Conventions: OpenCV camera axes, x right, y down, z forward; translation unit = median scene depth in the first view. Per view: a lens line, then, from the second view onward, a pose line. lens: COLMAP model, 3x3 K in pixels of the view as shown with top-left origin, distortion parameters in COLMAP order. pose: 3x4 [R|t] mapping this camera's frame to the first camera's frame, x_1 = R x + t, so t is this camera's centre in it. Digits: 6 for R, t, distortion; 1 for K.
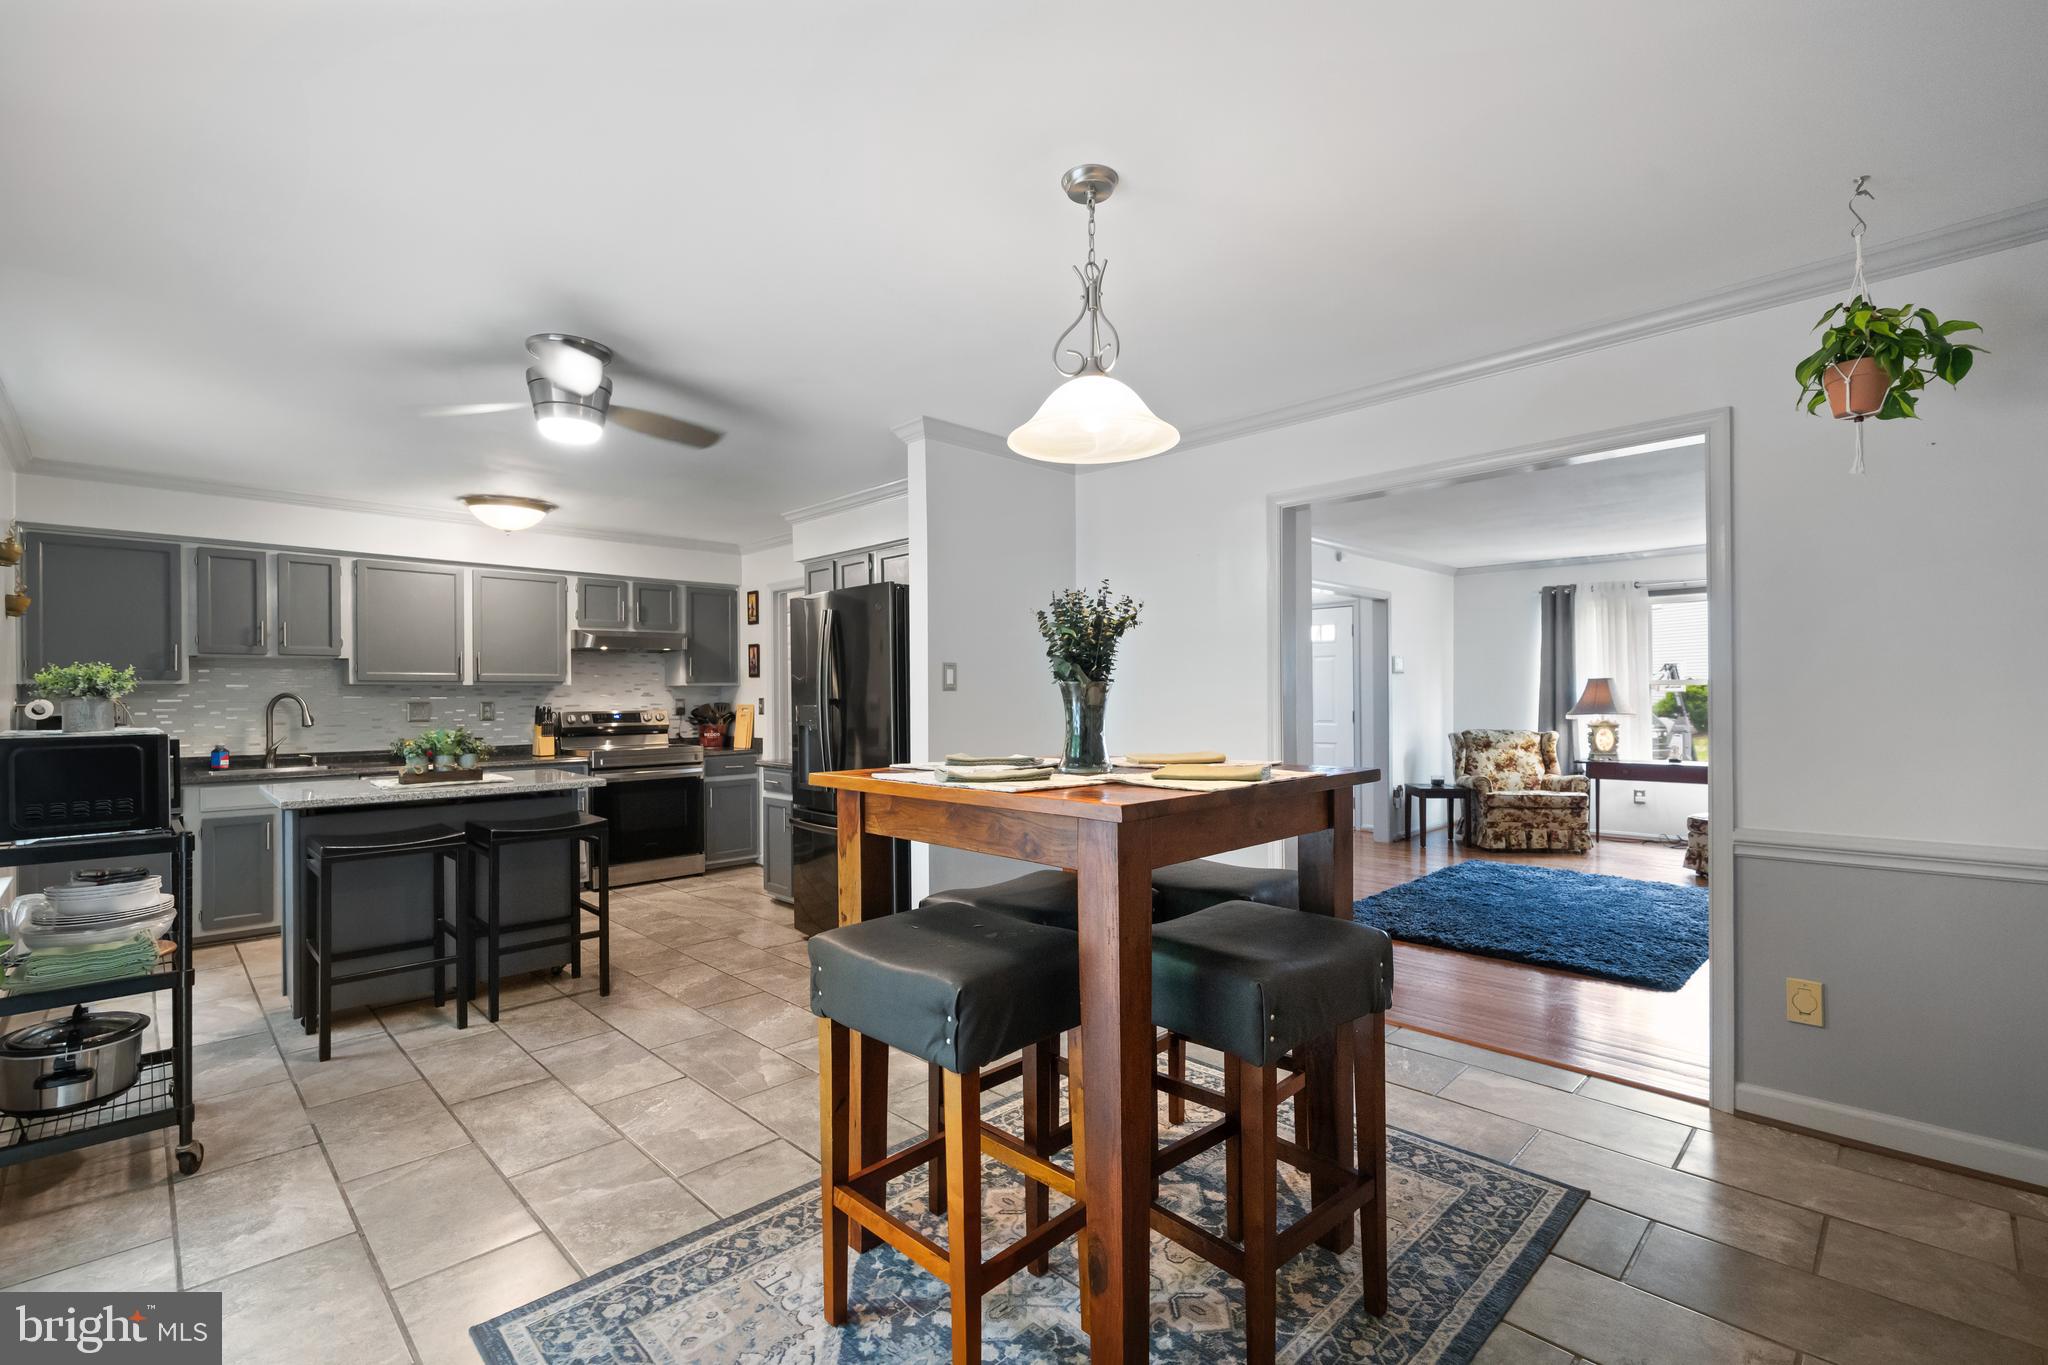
lens RADIAL K [[899.4, 0, 1024.4], [0, 899.4, 700.4], [0, 0, 1]] dist [0.000718, -0.000037]
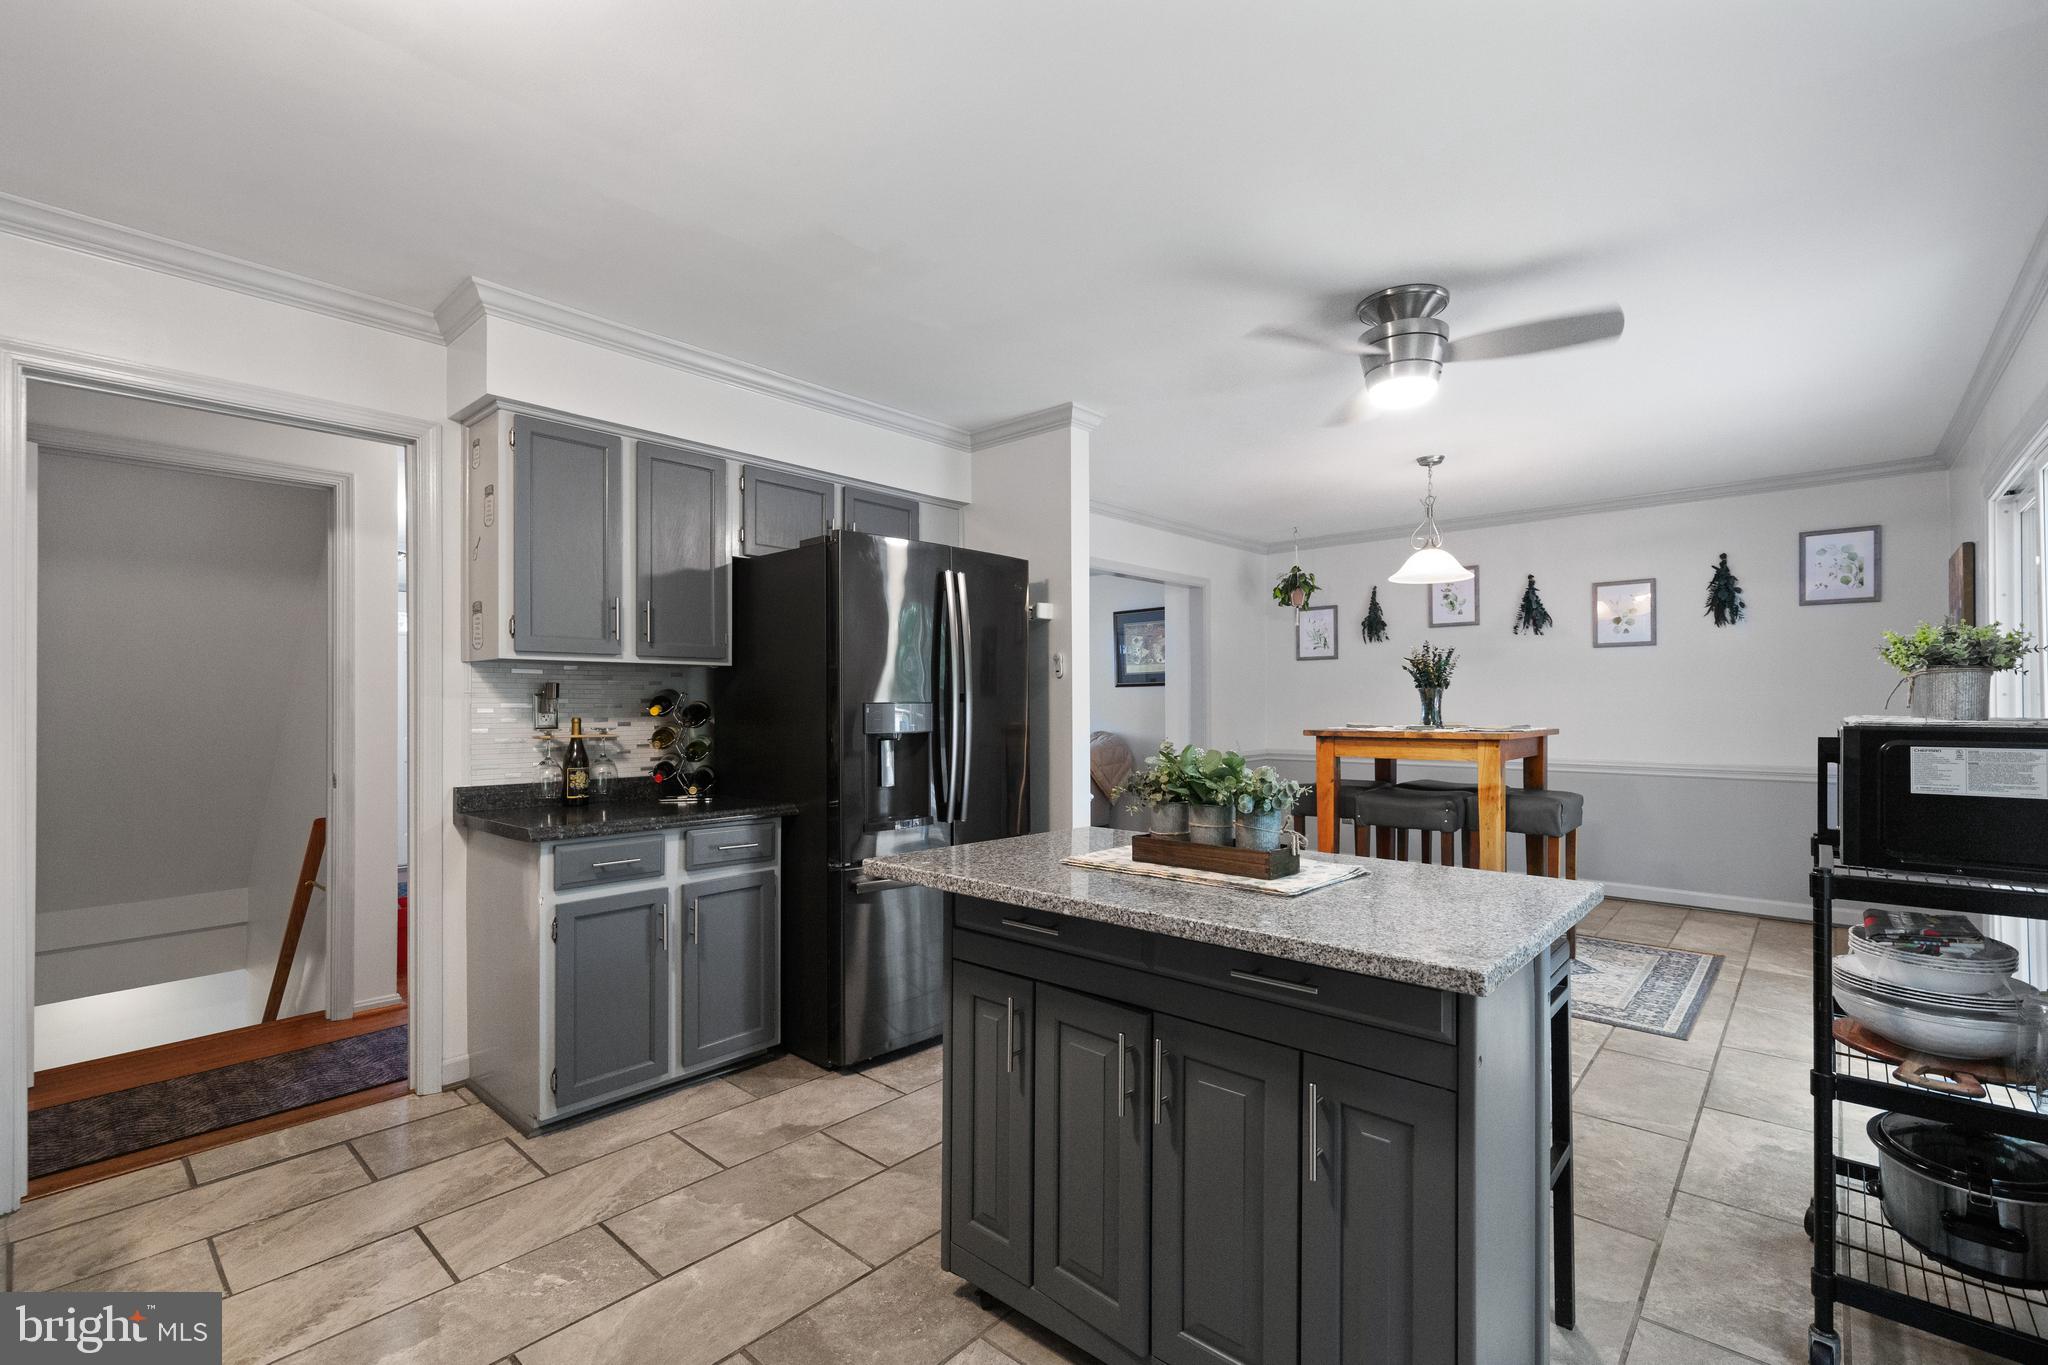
lens RADIAL K [[899.4, 0, 1024.4], [0, 899.4, 700.4], [0, 0, 1]] dist [0.000718, -0.000037]
pose [[-0.058044, 0.010724, 0.998256, -0.819920], [0.007461, 0.999919, -0.010308, 0.010005], [-0.998286, 0.006849, -0.058119, 0.848090]]
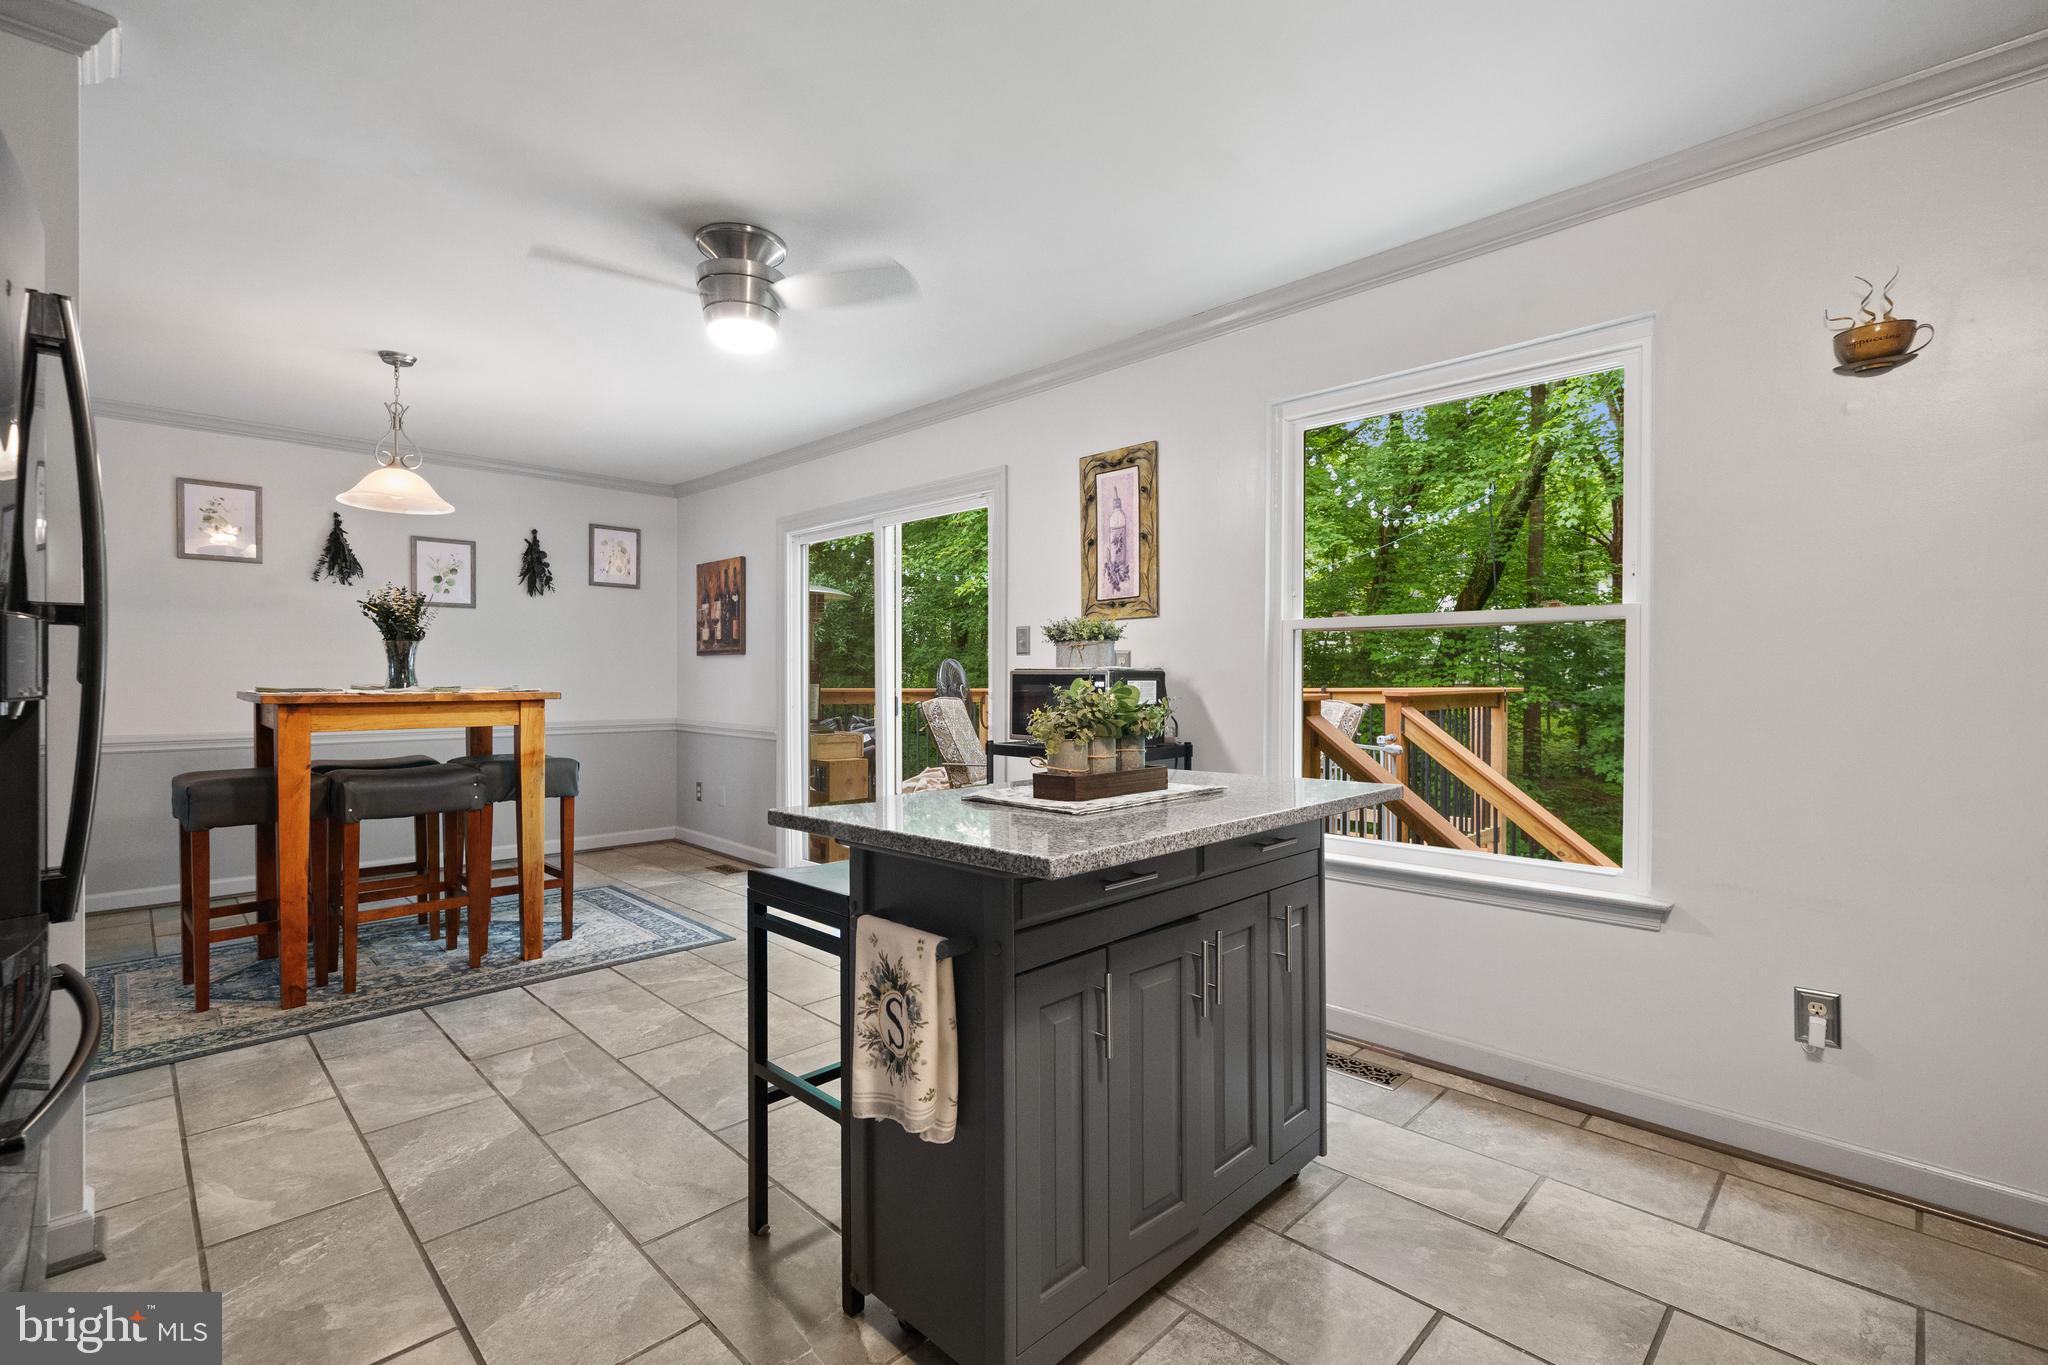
lens RADIAL K [[910.5, 0, 1032.3], [0, 910.5, 680.1], [0, 0, 1]] dist [0.000174, -0.000086]
pose [[-0.999928, 0.005638, -0.010586, -0.460505], [0.005556, 0.999954, 0.007754, 0.020020], [0.010629, 0.007695, -0.999914, 1.124371]]
